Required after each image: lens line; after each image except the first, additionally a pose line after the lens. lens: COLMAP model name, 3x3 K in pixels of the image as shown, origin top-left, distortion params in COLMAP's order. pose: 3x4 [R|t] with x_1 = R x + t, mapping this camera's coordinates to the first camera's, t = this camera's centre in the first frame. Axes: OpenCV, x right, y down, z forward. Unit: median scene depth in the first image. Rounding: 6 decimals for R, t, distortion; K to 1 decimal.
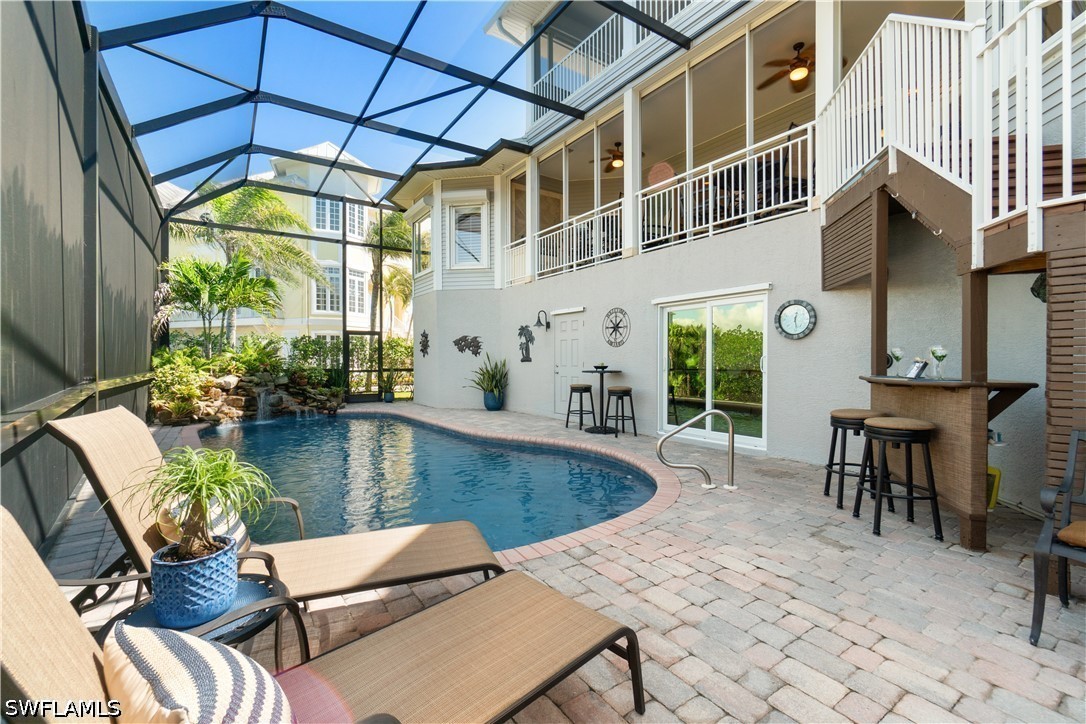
lens RADIAL K [[472.2, 0, 536.8], [0, 472.2, 363.2], [0, 0, 1]] dist [-0.001948, -0.000648]
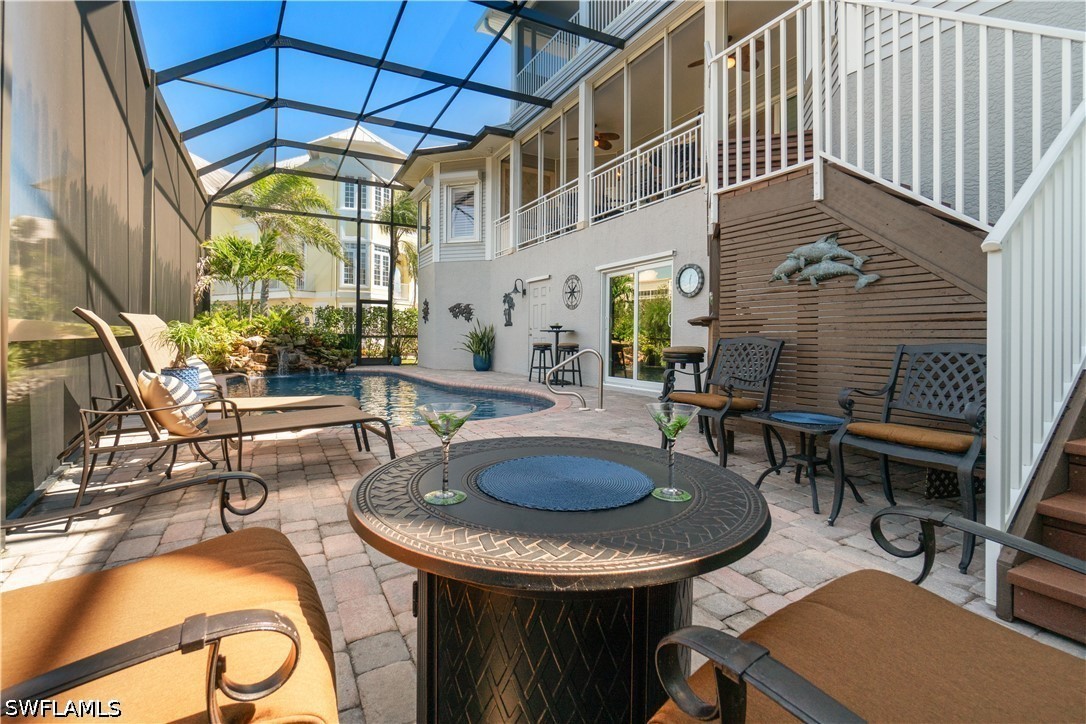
lens RADIAL K [[494.5, 0, 523.5], [0, 494.5, 334.9], [0, 0, 1]] dist [-0.006152, 0.000655]
pose [[0.993599, 0.006655, -0.112771, 0.155713], [-0.008110, 0.999890, -0.012456, 0.034907], [0.112675, 0.013291, 0.993543, -0.152166]]
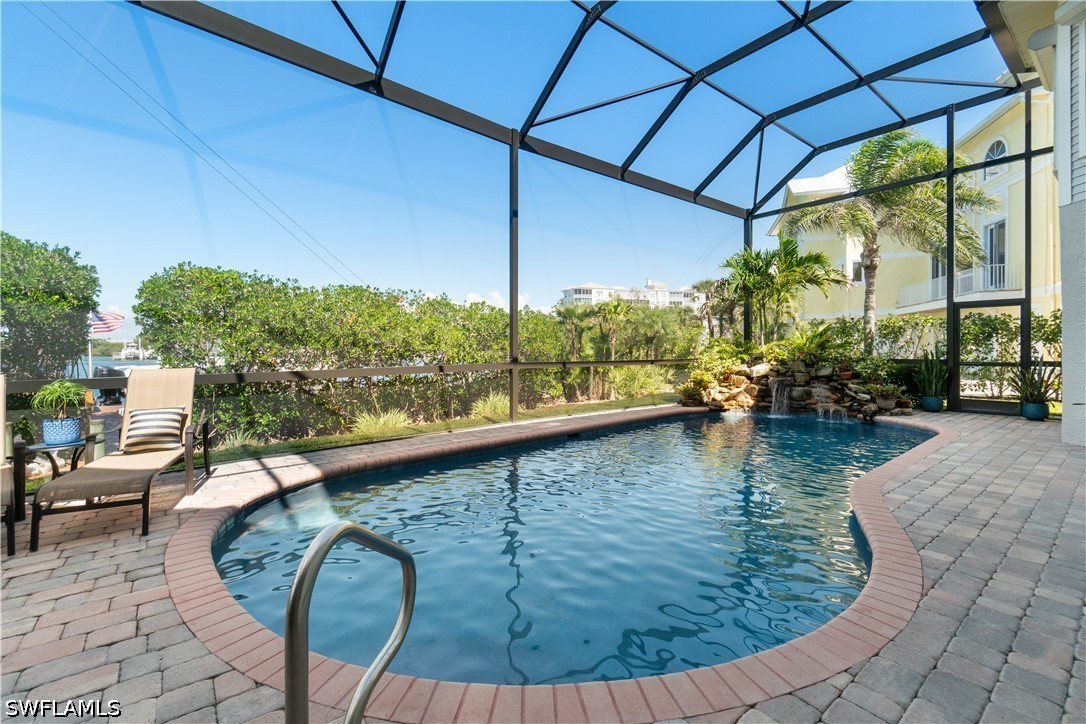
lens RADIAL K [[472.2, 0, 538.0], [0, 472.2, 353.7], [0, 0, 1]] dist [-0.001948, -0.000648]
pose [[0.075239, 0.008709, -0.997127, 0.301438], [-0.006701, 0.999944, 0.008228, 0.001336], [0.997143, 0.006062, 0.075293, 0.506233]]
